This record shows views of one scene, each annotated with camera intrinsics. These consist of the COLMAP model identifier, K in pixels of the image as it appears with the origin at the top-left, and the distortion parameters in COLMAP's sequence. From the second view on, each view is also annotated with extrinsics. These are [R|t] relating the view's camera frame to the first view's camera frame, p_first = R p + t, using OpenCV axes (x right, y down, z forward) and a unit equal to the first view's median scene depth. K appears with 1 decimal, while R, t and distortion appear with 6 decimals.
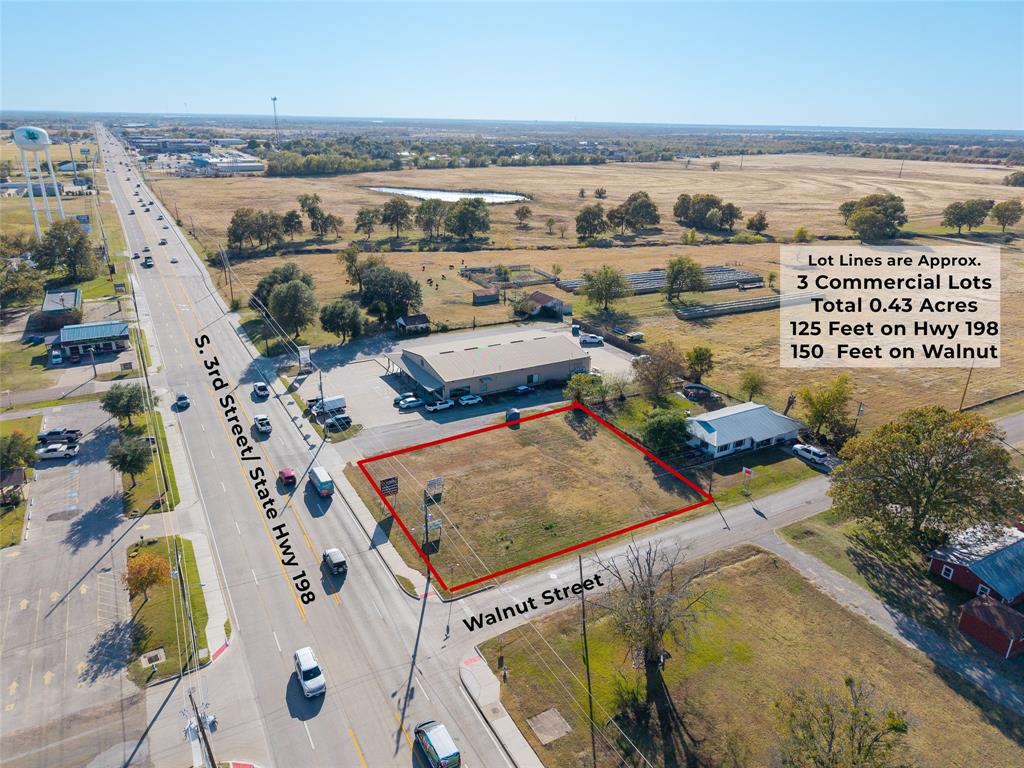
lens RADIAL K [[682.3, 0, 513.0], [0, 682.3, 383.7], [0, 0, 1]] dist [0.029160, -0.035446]
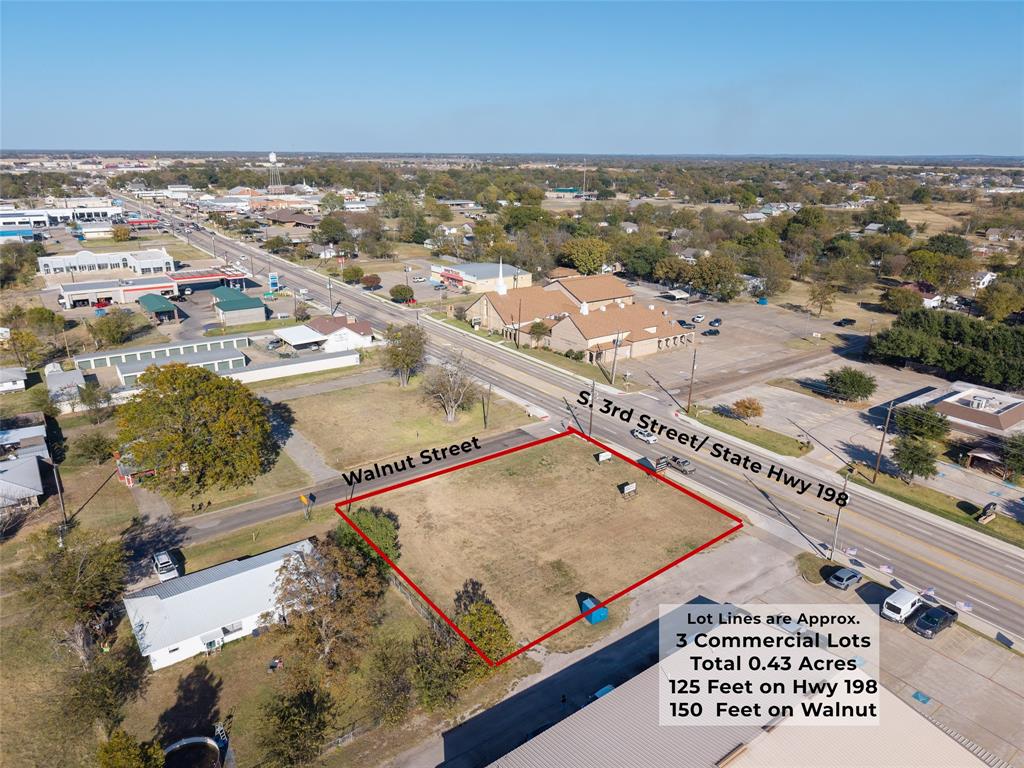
lens RADIAL K [[682.3, 0, 506.5], [0, 682.3, 387.9], [0, 0, 1]] dist [0.029160, -0.035446]
pose [[-0.994047, 0.008113, -0.108645, 0.095561], [-0.063282, 0.768759, 0.636400, -0.327867], [0.088685, 0.639488, -0.763669, 0.913396]]
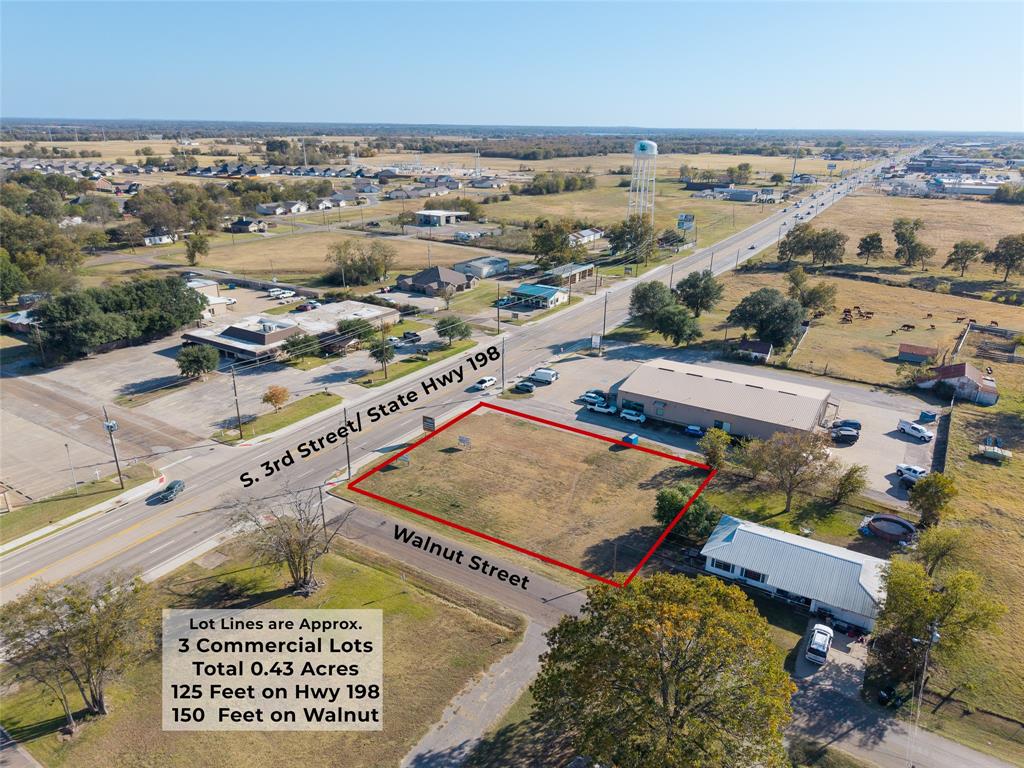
lens RADIAL K [[682.3, 0, 509.3], [0, 682.3, 393.4], [0, 0, 1]] dist [0.029160, -0.035446]
pose [[0.472157, 0.309235, -0.825495, 0.470436], [-0.319307, 0.932853, 0.166819, -0.081558], [0.821651, 0.184822, 0.539194, 0.234014]]
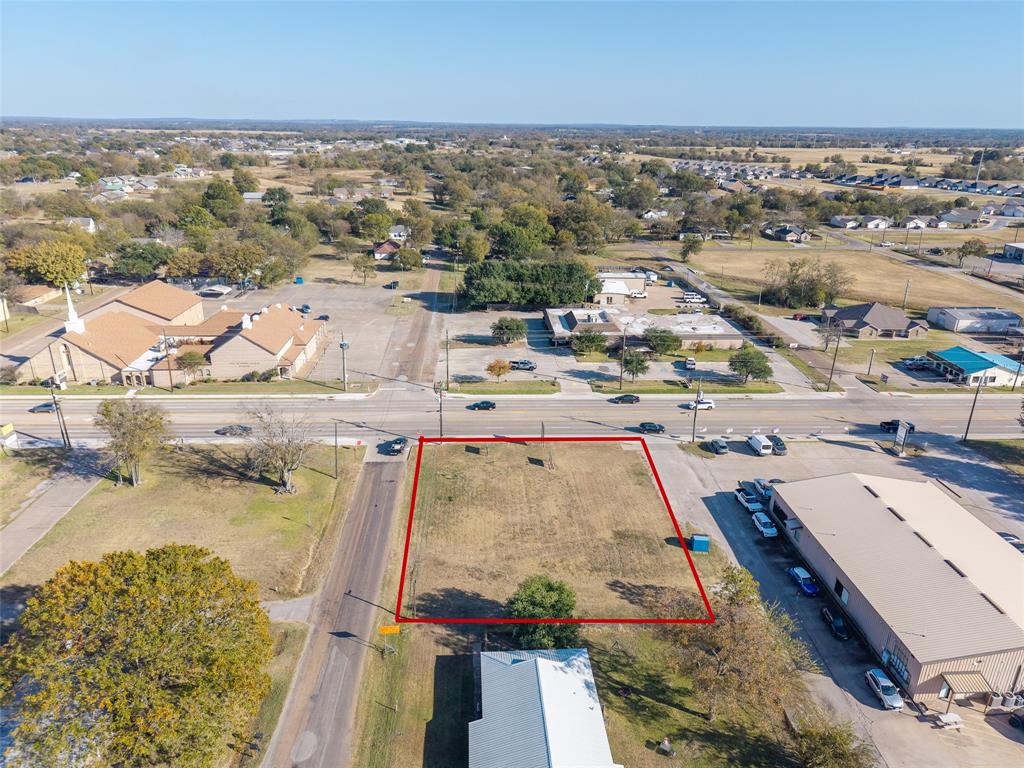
lens RADIAL K [[682.3, 0, 505.2], [0, 682.3, 378.2], [0, 0, 1]] dist [0.029160, -0.035446]
pose [[-0.458934, 0.286221, -0.841105, 0.449076], [-0.333839, 0.821765, 0.461794, -0.247806], [0.823366, 0.492726, -0.281584, 0.654818]]
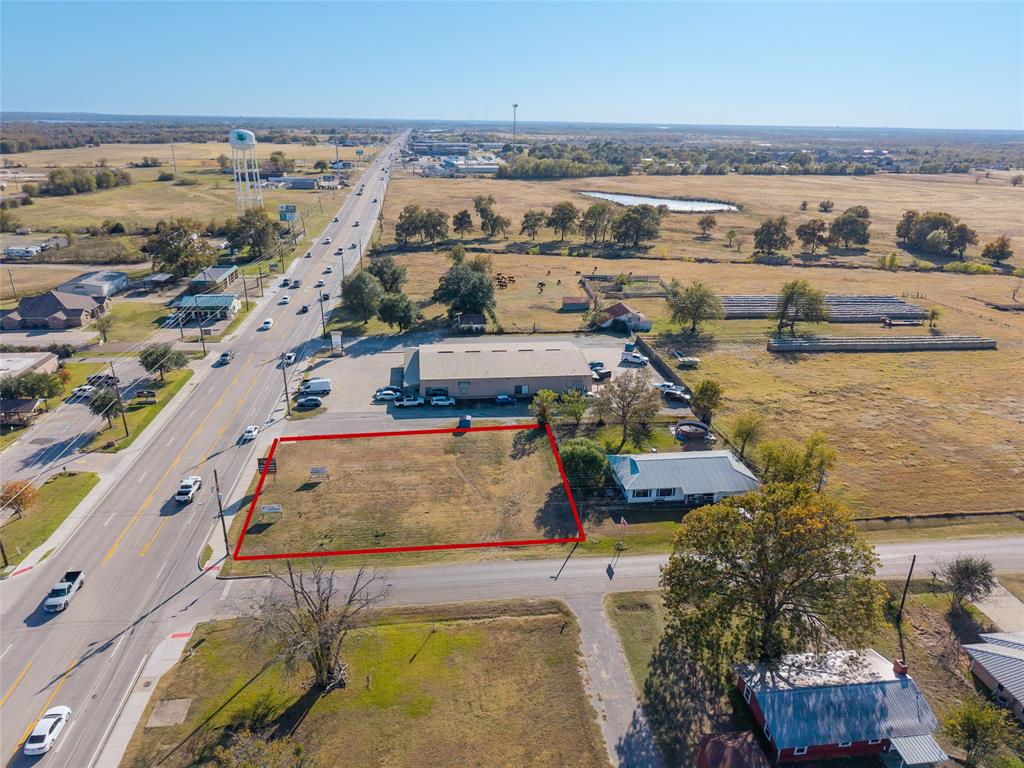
lens RADIAL K [[682.3, 0, 513.4], [0, 682.3, 388.1], [0, 0, 1]] dist [0.029160, -0.035446]
pose [[0.924870, 0.135961, -0.355147, 0.279076], [-0.136889, 0.990328, 0.022642, -0.023147], [0.354790, 0.027675, 0.934536, 0.075253]]
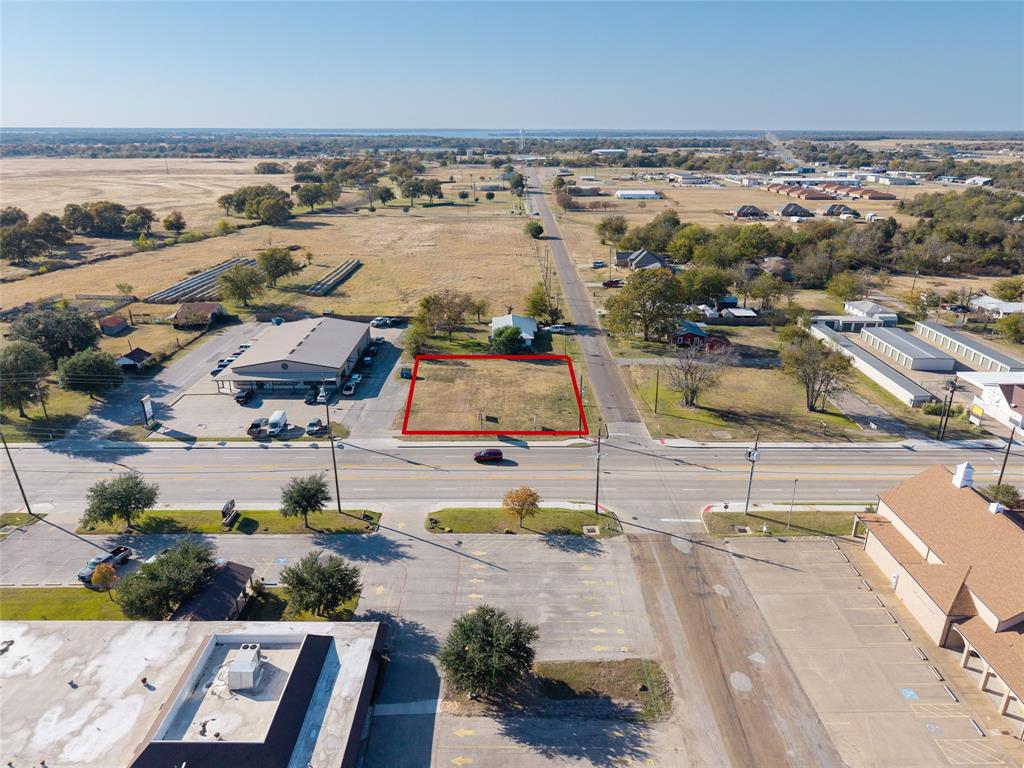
lens RADIAL K [[682.3, 0, 513.2], [0, 682.3, 381.6], [0, 0, 1]] dist [0.029160, -0.035446]
pose [[0.492920, -0.318298, 0.809763, -0.610936], [0.319227, 0.931939, 0.172002, -0.058932], [-0.809397, 0.173715, 0.560980, 0.120551]]
